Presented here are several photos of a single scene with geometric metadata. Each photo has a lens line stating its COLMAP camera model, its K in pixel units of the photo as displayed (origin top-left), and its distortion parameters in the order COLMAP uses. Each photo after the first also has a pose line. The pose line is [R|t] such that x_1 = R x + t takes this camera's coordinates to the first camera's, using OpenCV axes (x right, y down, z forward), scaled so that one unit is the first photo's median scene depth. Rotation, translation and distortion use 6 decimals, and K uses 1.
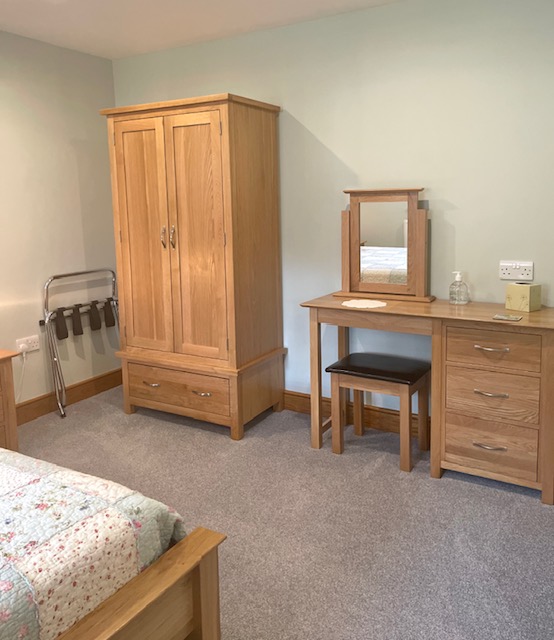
lens RADIAL K [[561.7, 0, 274.1], [0, 561.7, 258.9], [0, 0, 1]] dist [0.013579, -0.034560]
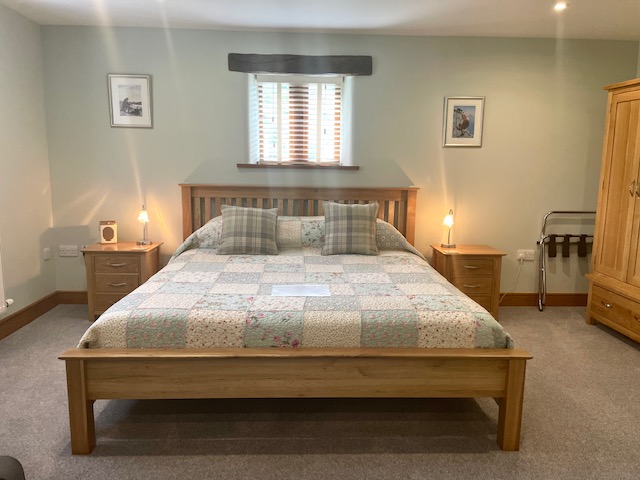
lens RADIAL K [[490.7, 0, 319.7], [0, 490.7, 239.1], [0, 0, 1]] dist [-0.009785, -0.005417]
pose [[0.554061, 0.169523, -0.815033, 0.298184], [-0.115008, 0.985246, 0.126744, 0.013383], [0.824493, 0.023511, 0.565383, -0.156419]]
